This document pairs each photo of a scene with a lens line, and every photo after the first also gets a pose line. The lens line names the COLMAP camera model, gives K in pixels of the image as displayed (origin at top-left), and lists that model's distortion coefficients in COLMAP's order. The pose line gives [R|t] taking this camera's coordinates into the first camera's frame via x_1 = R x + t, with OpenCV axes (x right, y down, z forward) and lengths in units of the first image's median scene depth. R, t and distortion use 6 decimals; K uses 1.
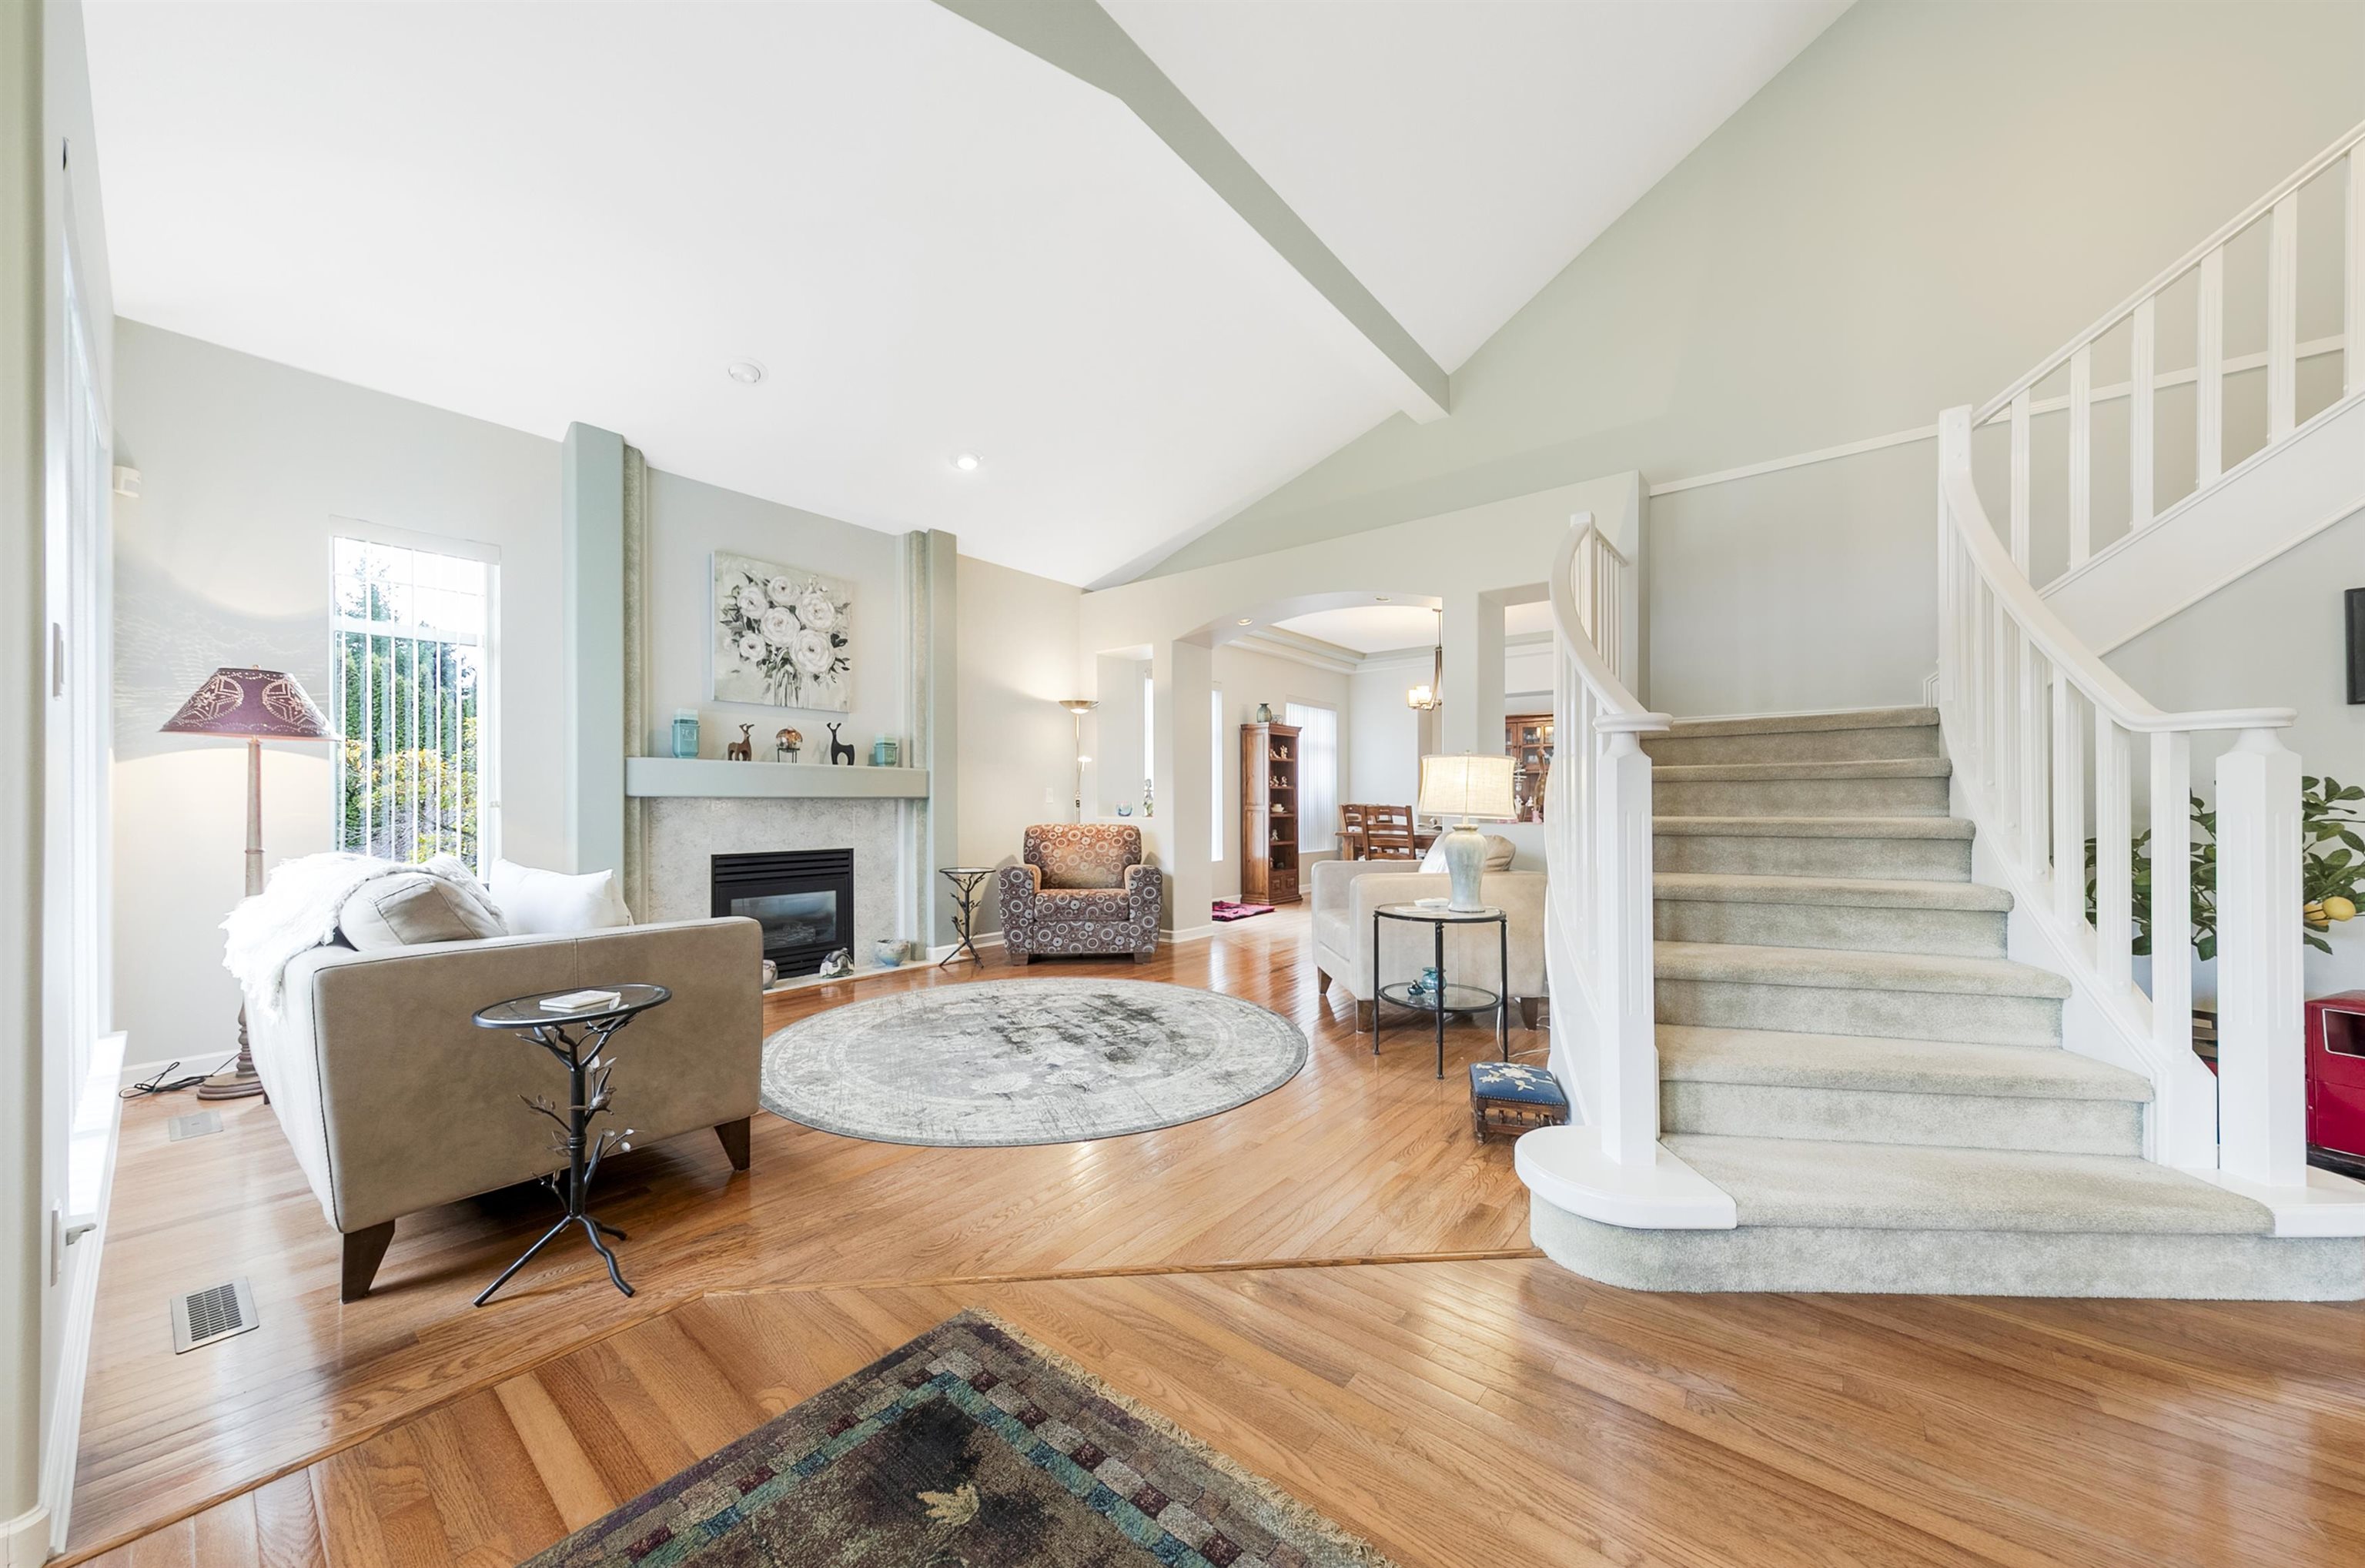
lens RADIAL K [[816.6, 0, 1175.8], [0, 816.6, 788.7], [0, 0, 1]] dist [-0.000128, -0.000003]
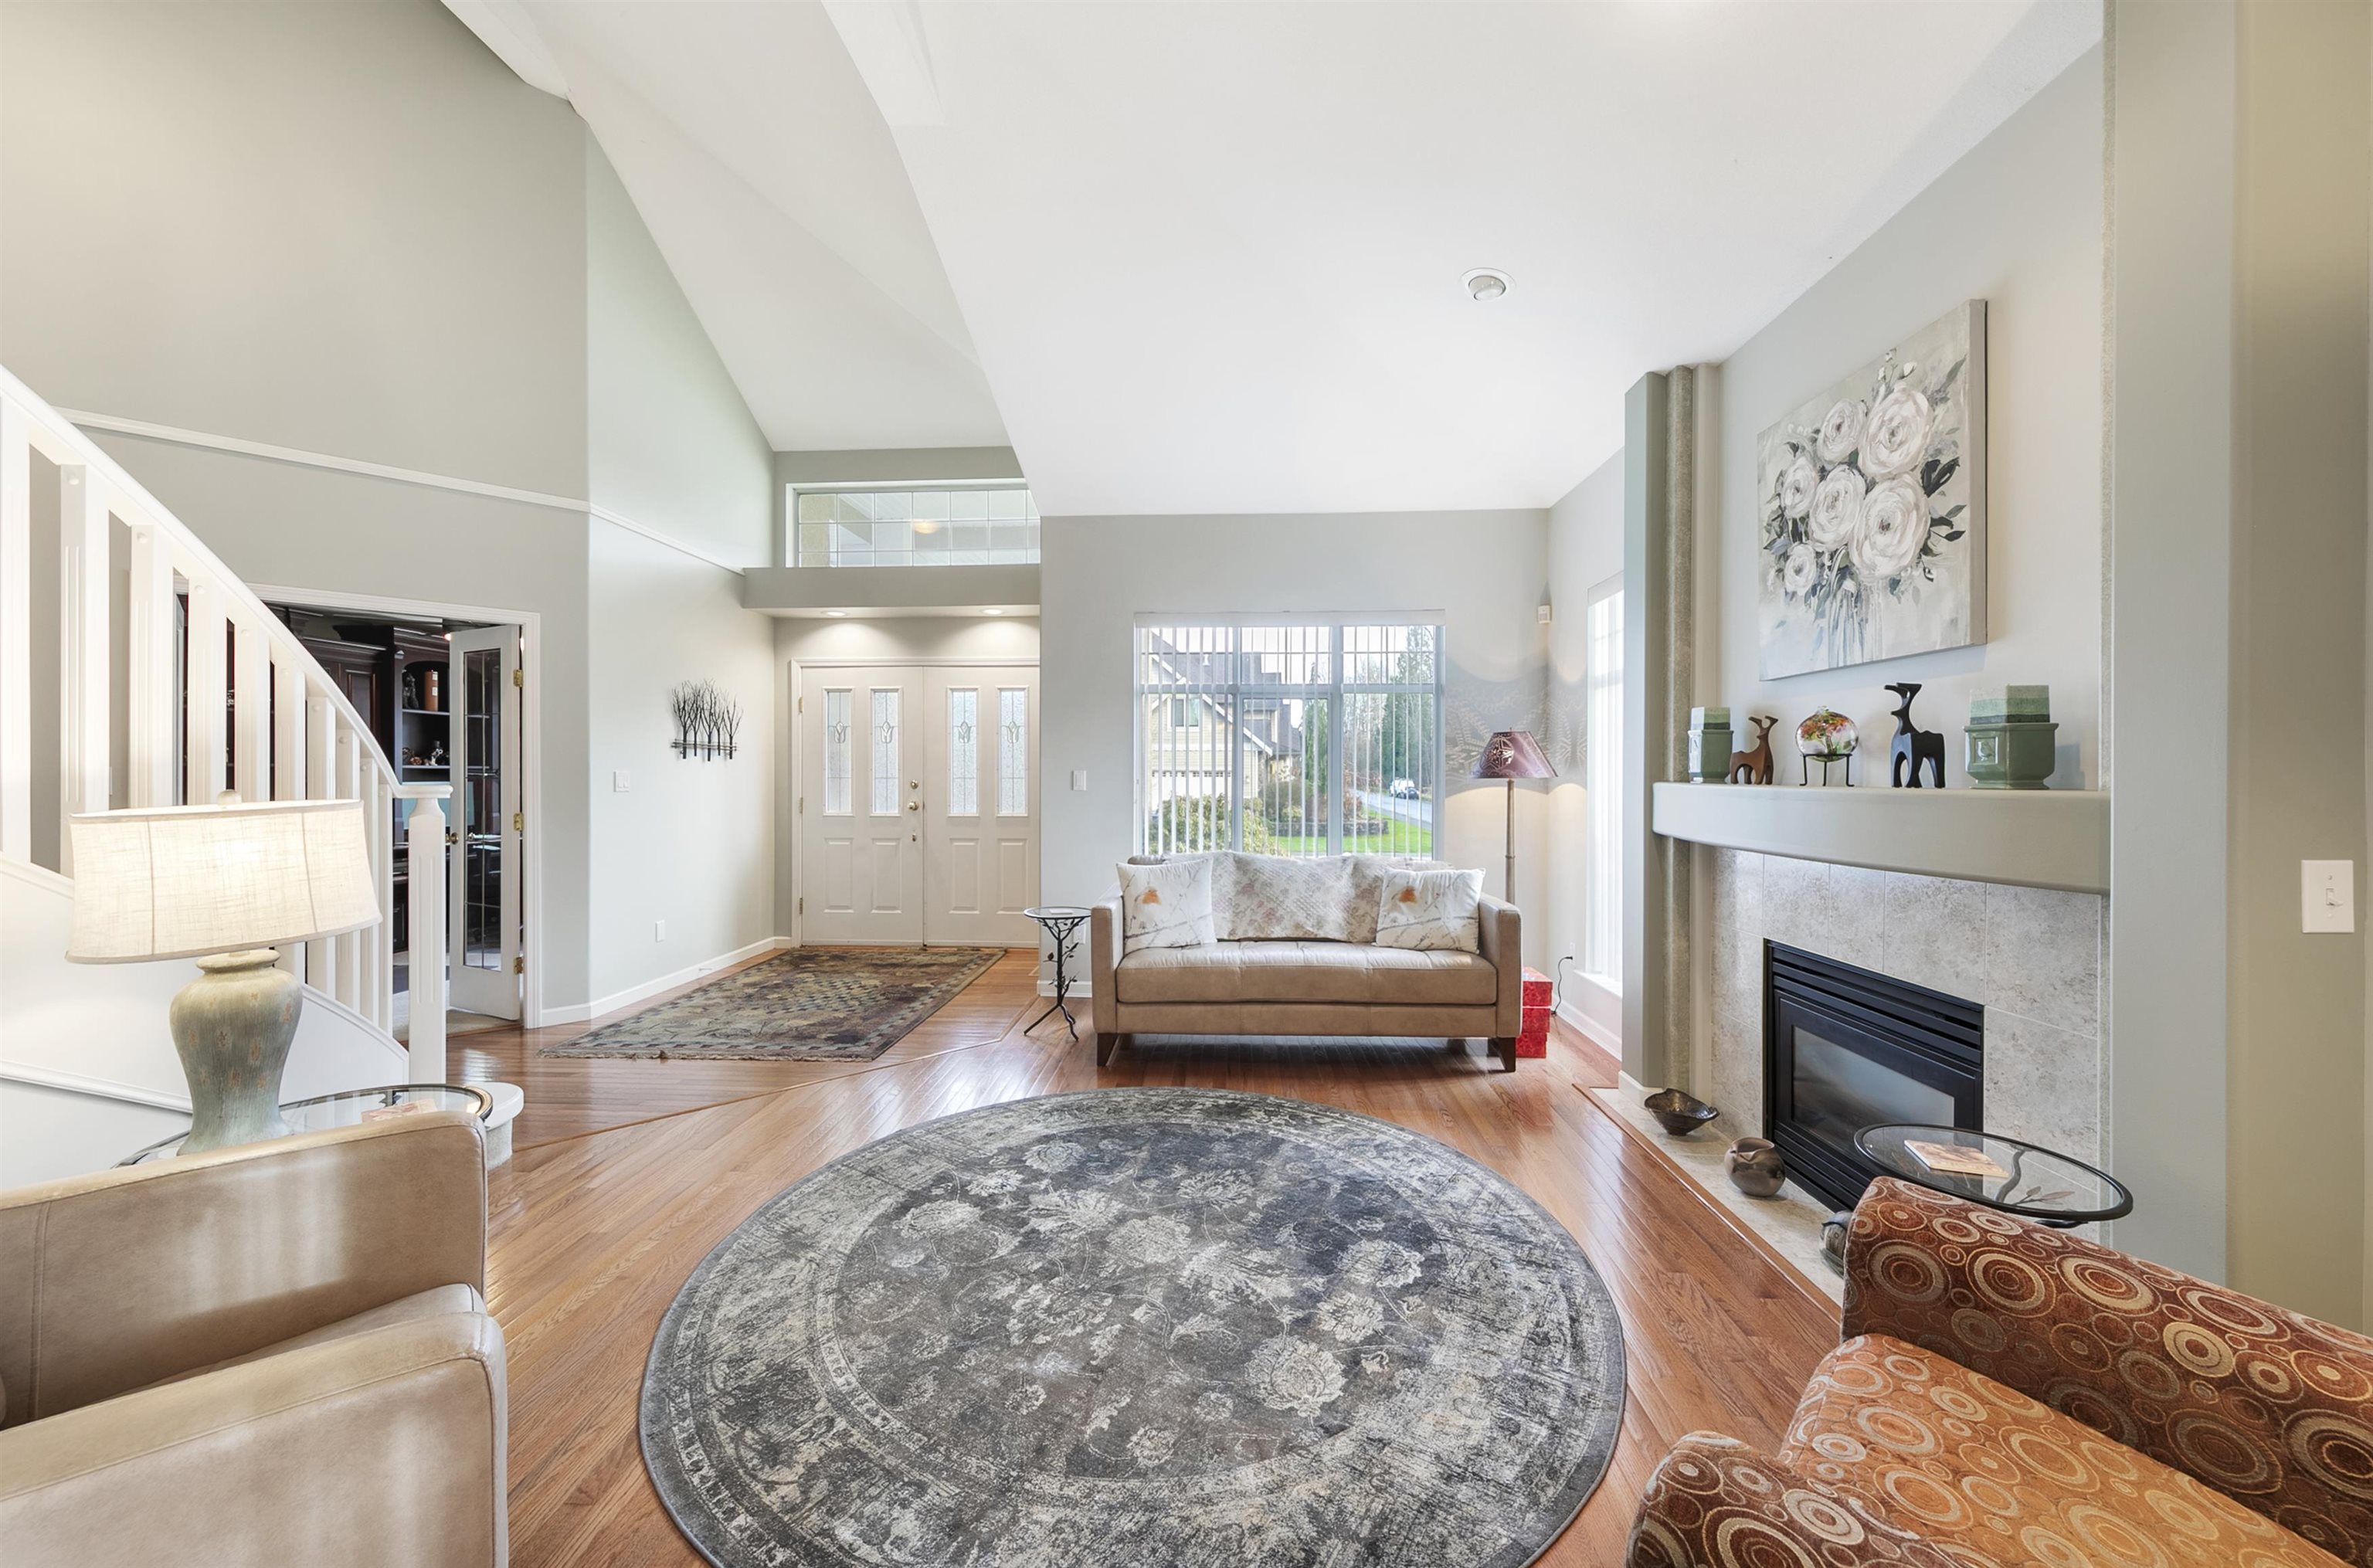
lens RADIAL K [[882.2, 0, 1177.8], [0, 882.2, 791.1], [0, 0, 1]] dist [-0.000379, -0.000074]
pose [[-0.822195, 0.003832, -0.569193, 0.152595], [0.003354, 0.999993, 0.001887, -0.029940], [0.569196, -0.000358, -0.822202, 1.245178]]
